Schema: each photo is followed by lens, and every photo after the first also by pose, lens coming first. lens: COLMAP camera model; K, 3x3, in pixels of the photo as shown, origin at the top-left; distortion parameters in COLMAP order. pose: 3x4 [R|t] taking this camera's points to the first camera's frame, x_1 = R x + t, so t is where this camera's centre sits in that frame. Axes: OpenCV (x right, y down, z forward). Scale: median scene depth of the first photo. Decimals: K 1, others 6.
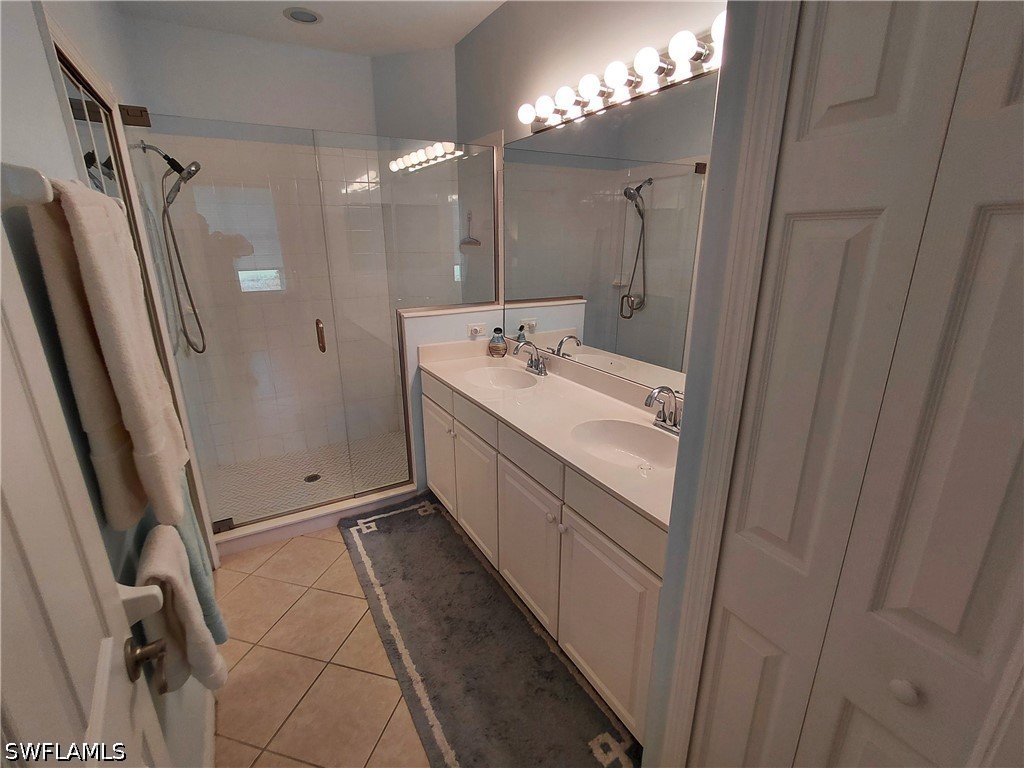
lens RADIAL K [[477.2, 0, 509.6], [0, 477.2, 386.6], [0, 0, 1]] dist [-0.003864, 0.000259]
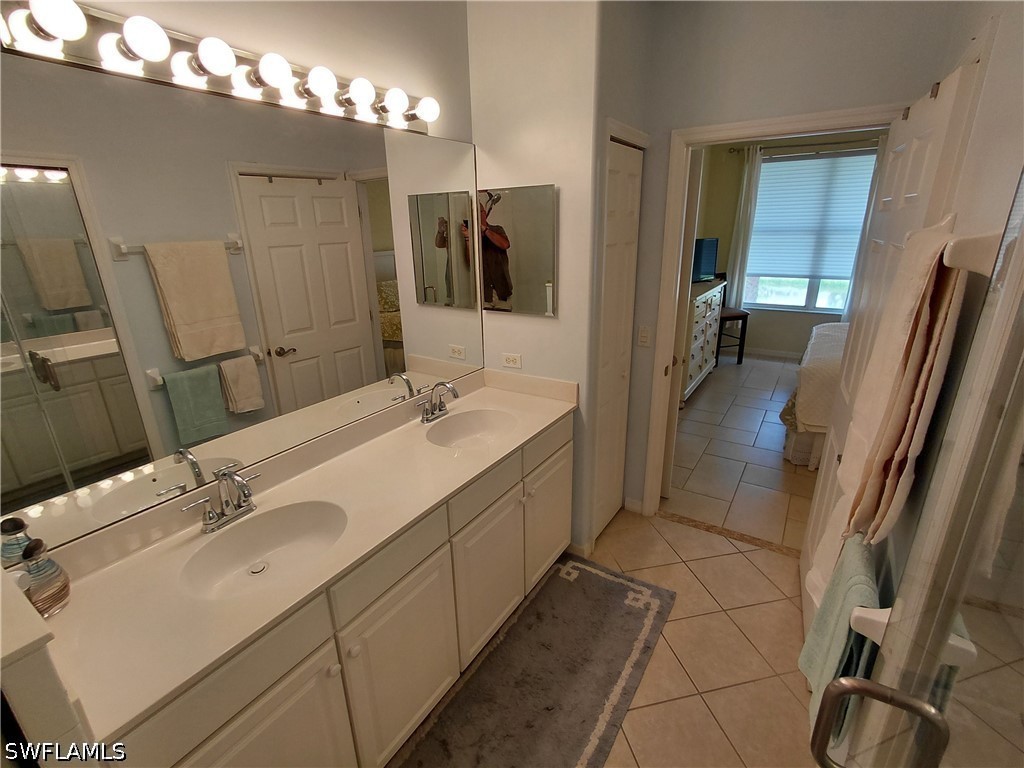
lens RADIAL K [[466.8, 0, 507.4], [0, 466.8, 387.7], [0, 0, 1]] dist [-0.004693, -0.000075]
pose [[-0.449588, -0.278541, 0.848696, -0.487615], [0.283887, 0.856317, 0.431428, -0.289232], [-0.846923, 0.434898, -0.305916, 0.781626]]
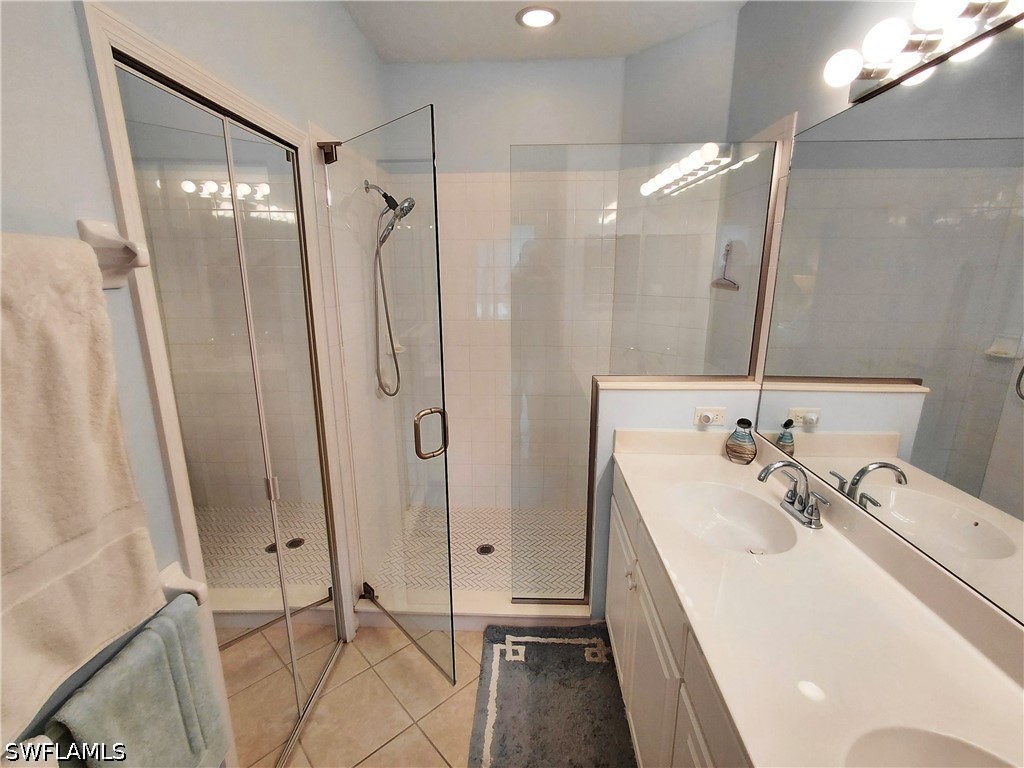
lens RADIAL K [[477.2, 0, 506.1], [0, 477.2, 382.1], [0, 0, 1]] dist [-0.003864, 0.000259]
pose [[0.844463, 0.127378, -0.520247, 0.032475], [-0.160743, 0.986807, -0.019306, -0.112248], [0.510924, 0.099930, 0.853798, 0.295049]]
